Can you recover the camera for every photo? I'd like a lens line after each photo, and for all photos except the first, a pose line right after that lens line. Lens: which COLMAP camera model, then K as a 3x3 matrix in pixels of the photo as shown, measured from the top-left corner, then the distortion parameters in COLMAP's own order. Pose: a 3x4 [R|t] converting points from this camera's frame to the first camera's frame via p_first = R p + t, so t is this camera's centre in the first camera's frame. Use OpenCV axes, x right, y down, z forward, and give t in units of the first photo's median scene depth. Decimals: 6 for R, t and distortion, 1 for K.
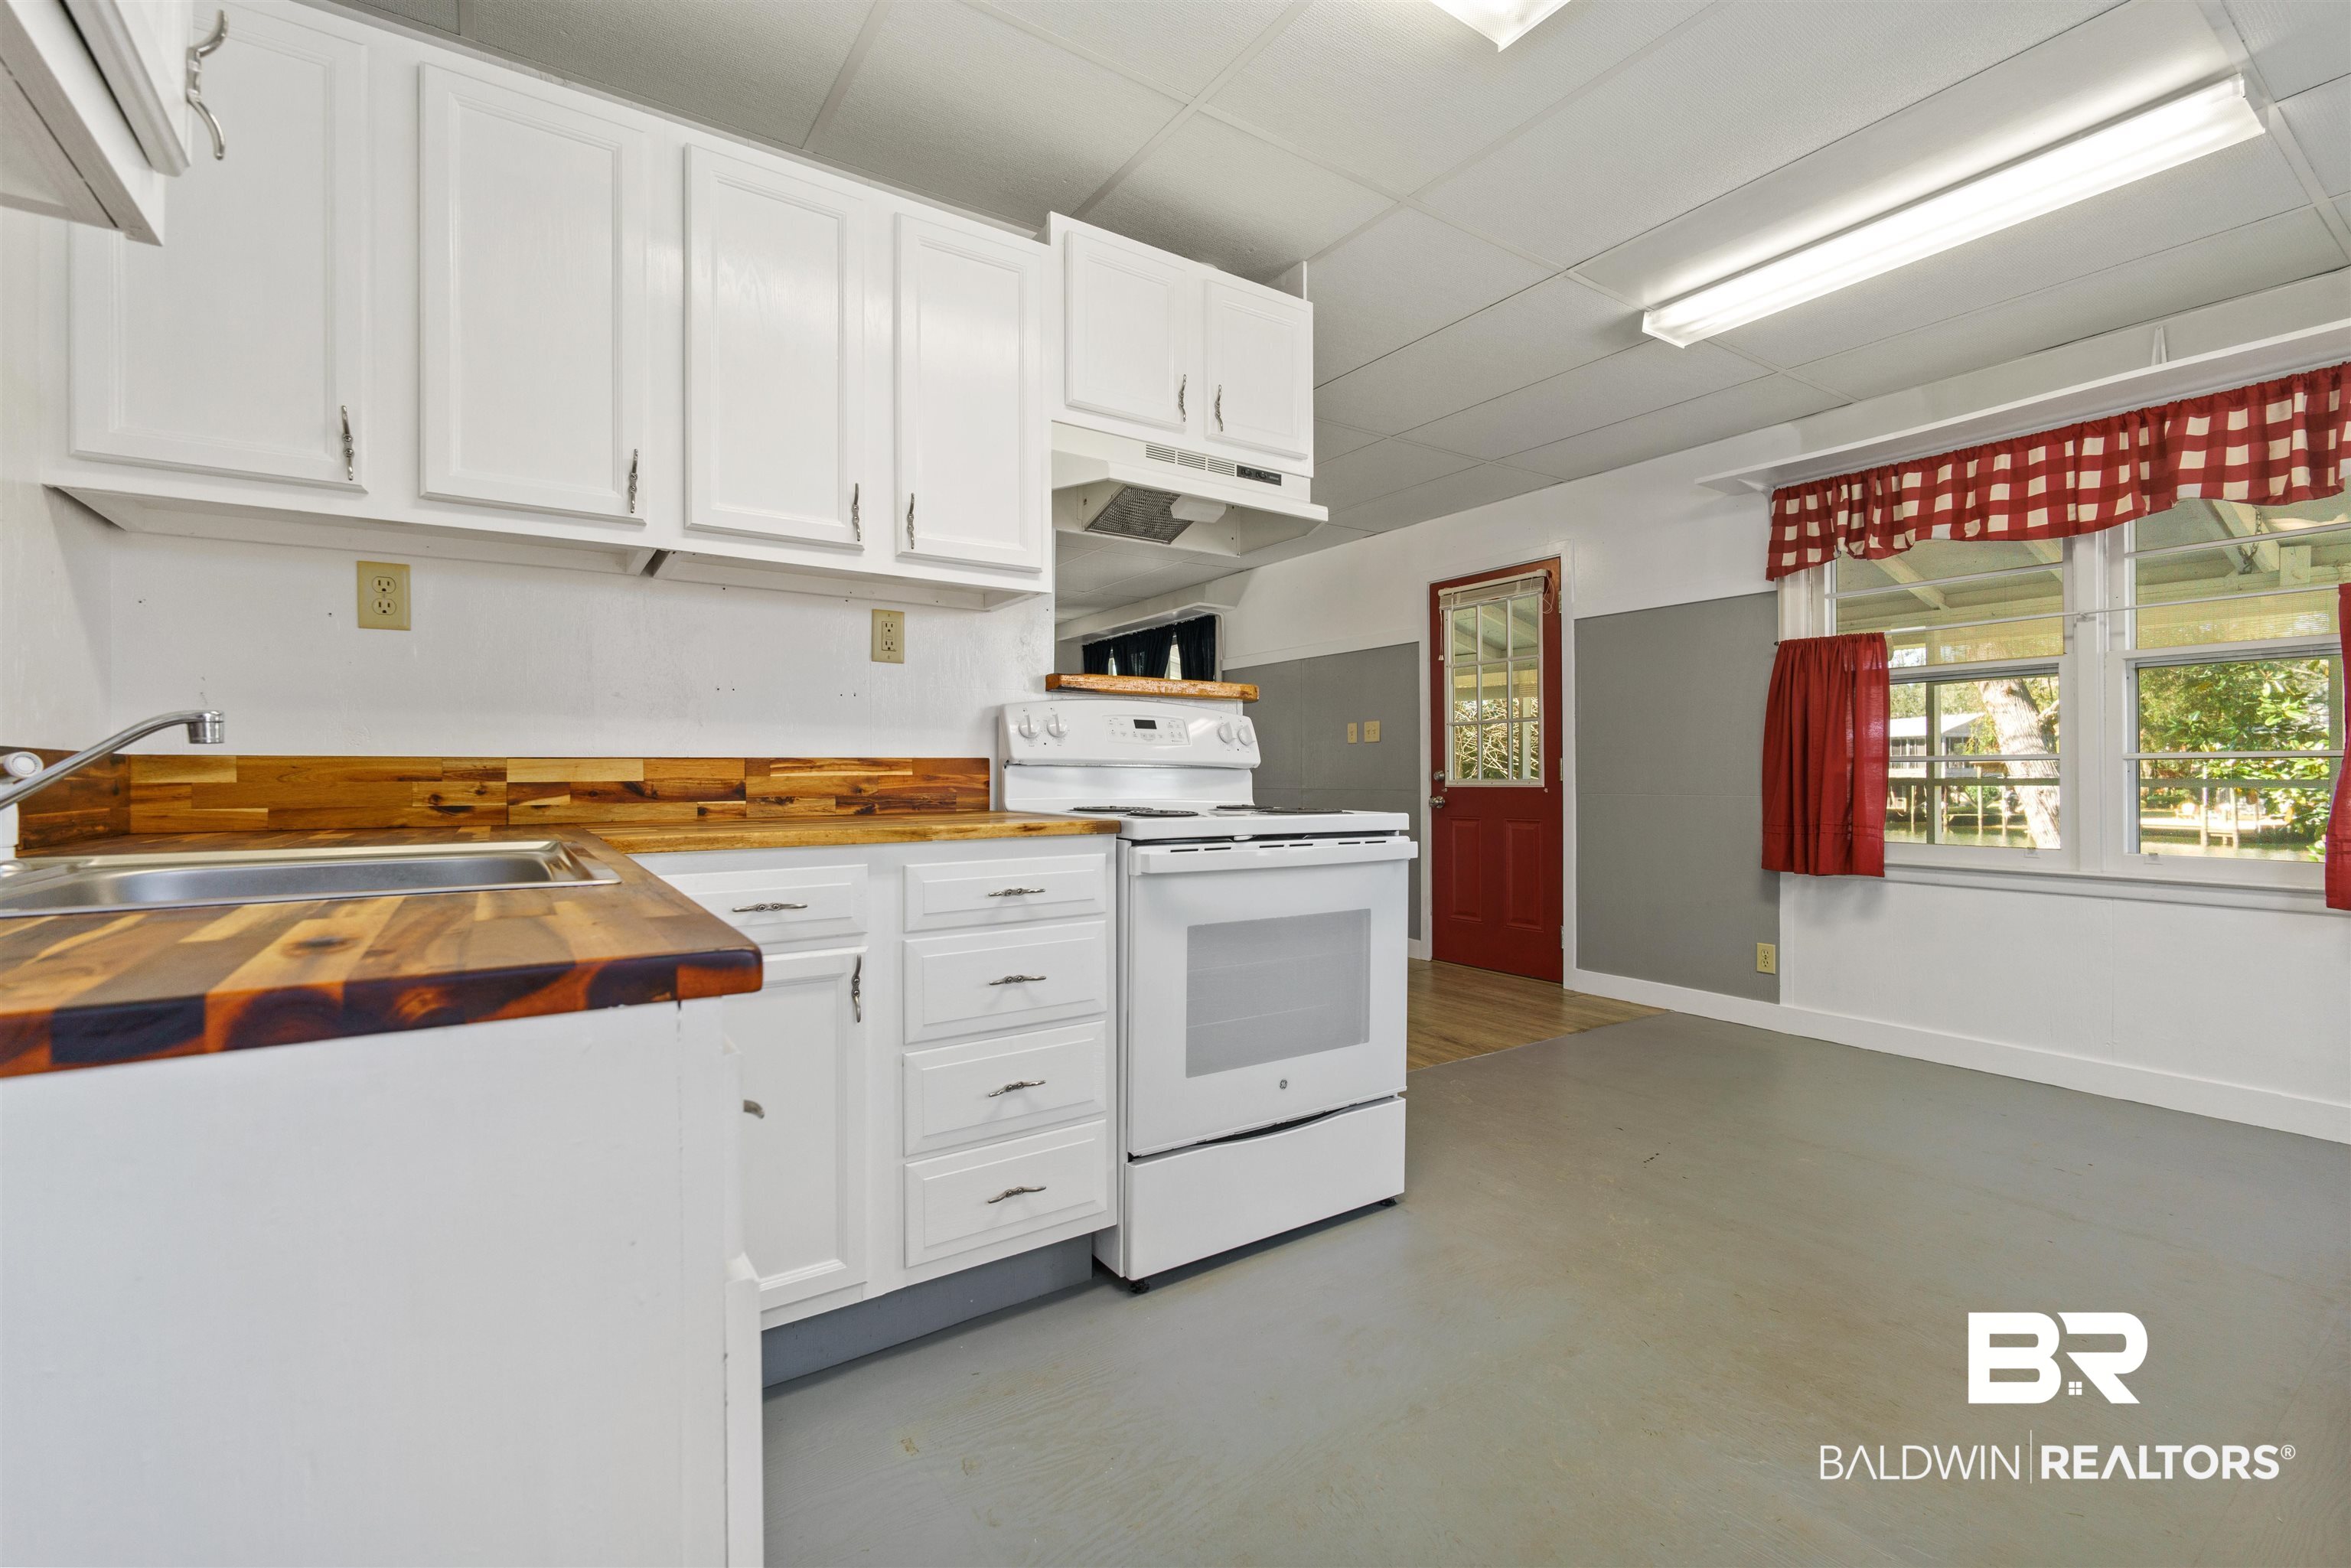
lens RADIAL K [[1008.2, 0, 1199.4], [0, 1008.2, 777.8], [0, 0, 1]] dist [0.000463, 0.000120]
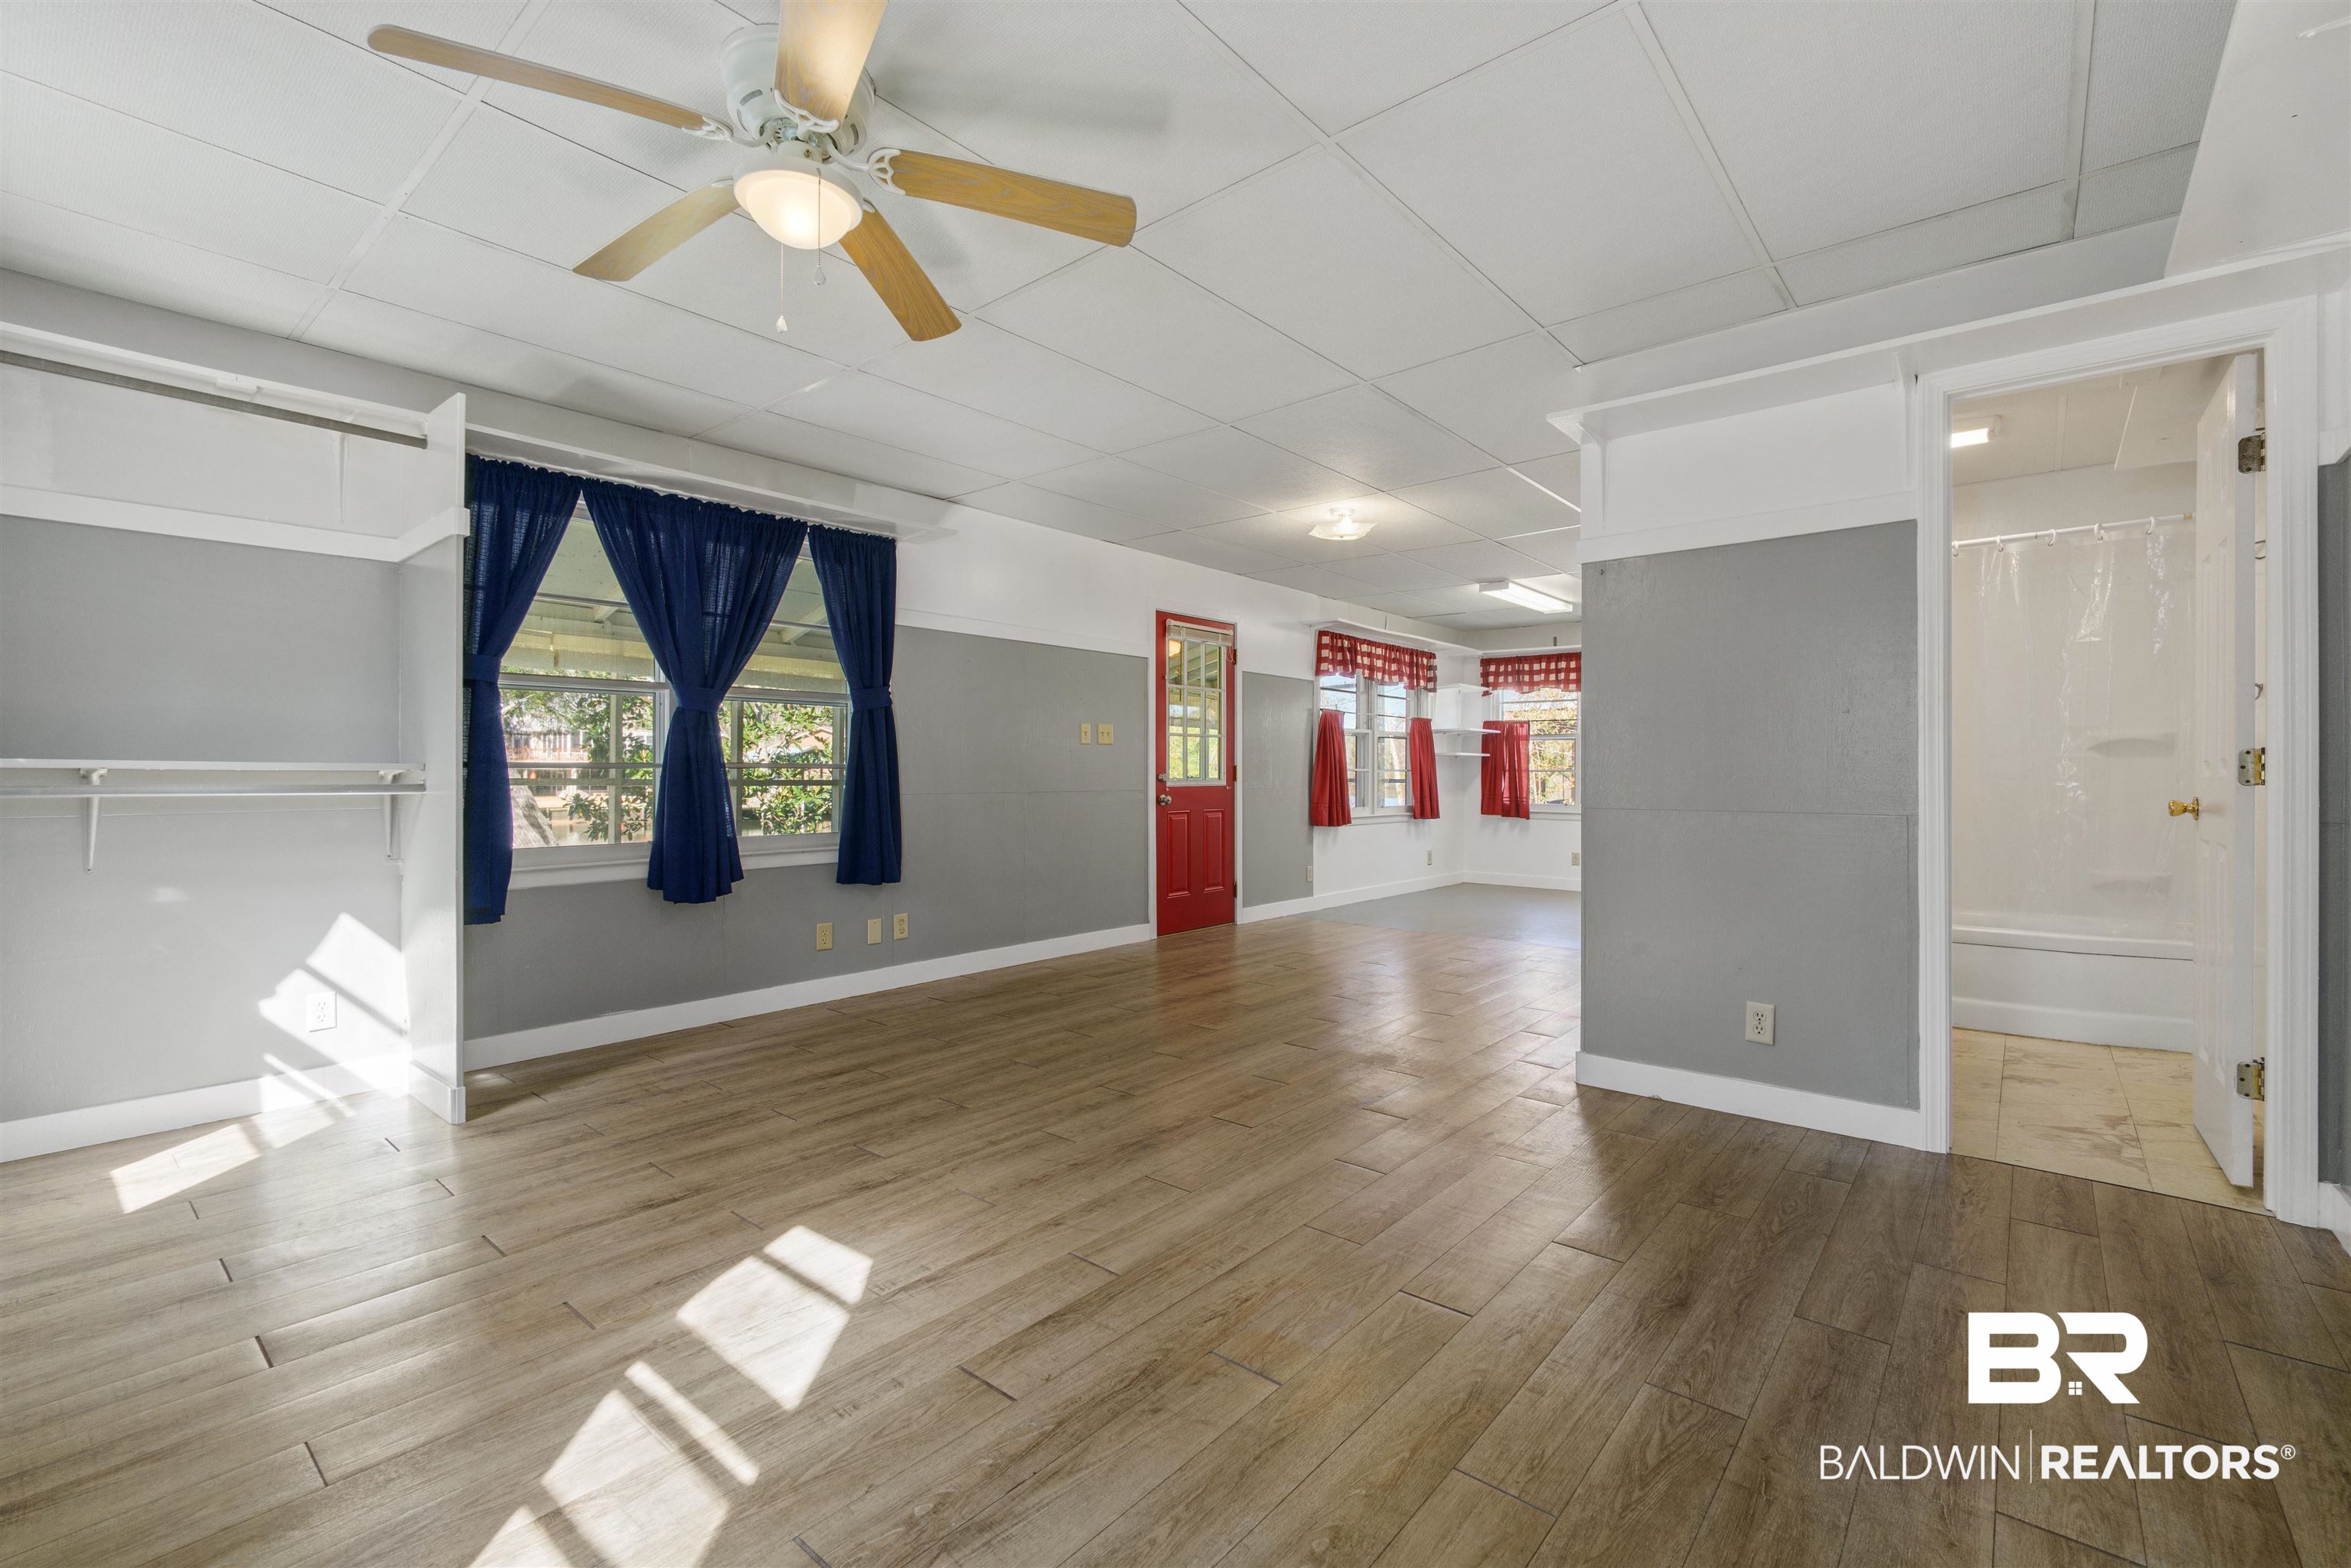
lens RADIAL K [[1008.2, 0, 1199.4], [0, 1008.2, 777.8], [0, 0, 1]] dist [0.000463, 0.000120]
pose [[-0.266625, -0.002124, 0.963798, -2.316076], [-0.001303, 0.999997, 0.001843, -0.008392], [-0.963800, -0.000765, -0.266627, 3.263717]]
